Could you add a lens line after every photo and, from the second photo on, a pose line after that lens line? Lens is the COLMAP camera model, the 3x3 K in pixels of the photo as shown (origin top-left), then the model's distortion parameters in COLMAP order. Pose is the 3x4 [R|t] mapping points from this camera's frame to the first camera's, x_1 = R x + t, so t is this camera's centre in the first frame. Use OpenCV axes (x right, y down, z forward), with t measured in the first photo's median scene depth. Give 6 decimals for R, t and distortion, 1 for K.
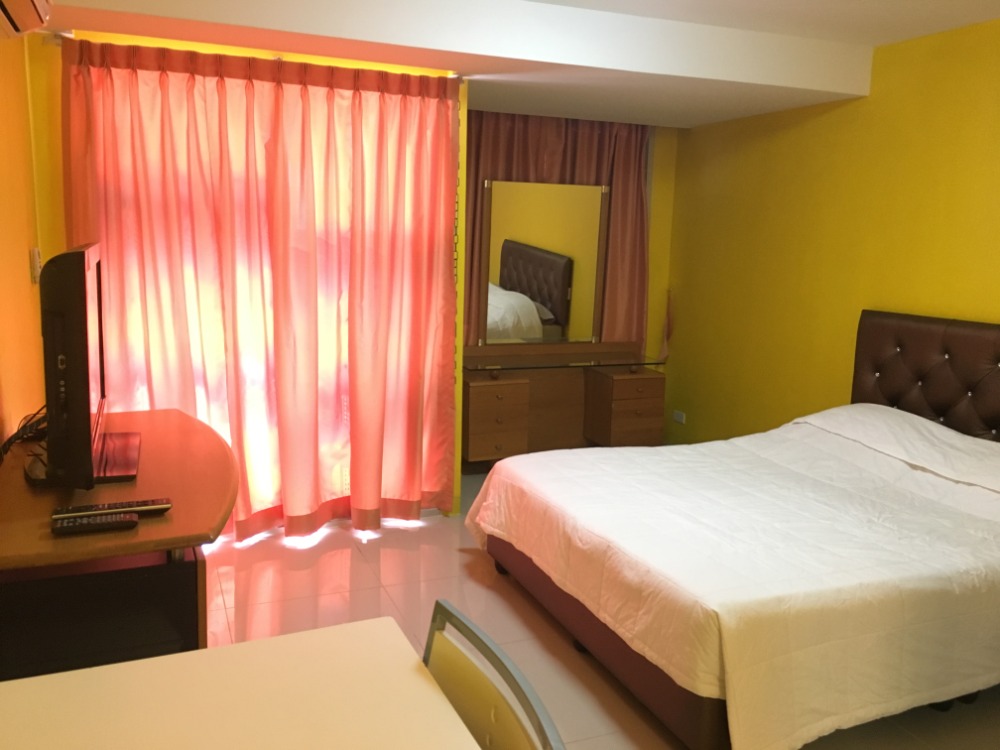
lens RADIAL K [[852.9, 0, 497.0], [0, 852.9, 376.7], [0, 0, 1]] dist [0.067754, -0.074171]
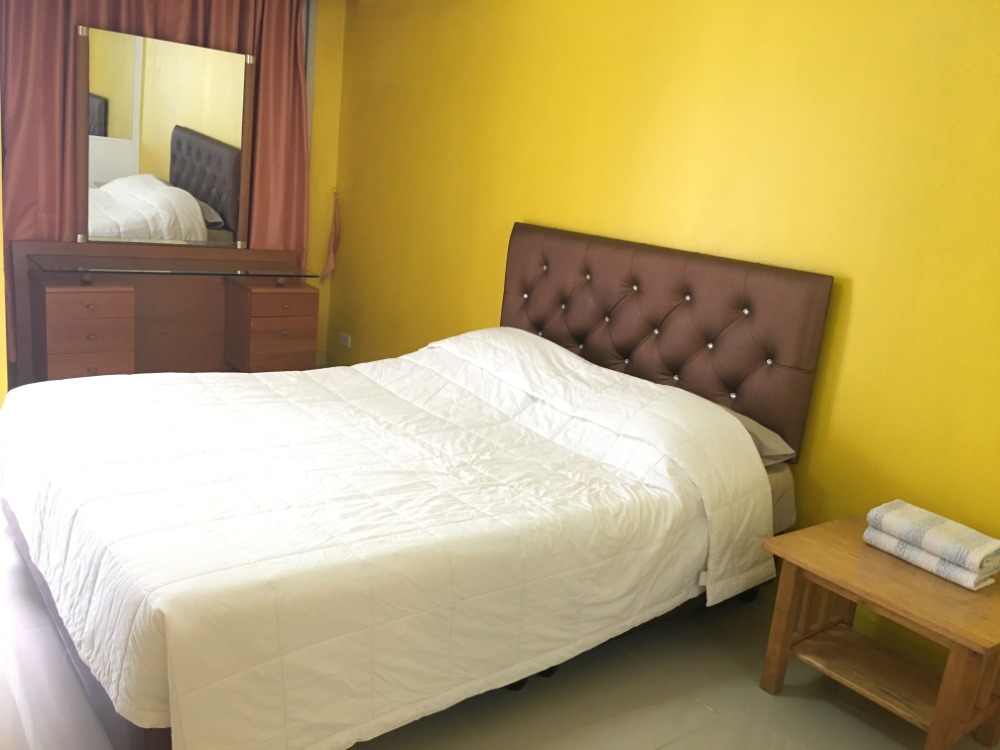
lens RADIAL K [[852.9, 0, 503.0], [0, 852.9, 371.7], [0, 0, 1]] dist [0.067754, -0.074171]
pose [[0.961661, 0.014671, 0.273850, 0.143952], [-0.036630, 0.996492, 0.075247, 0.008427], [-0.271785, -0.082394, 0.958824, 0.122856]]
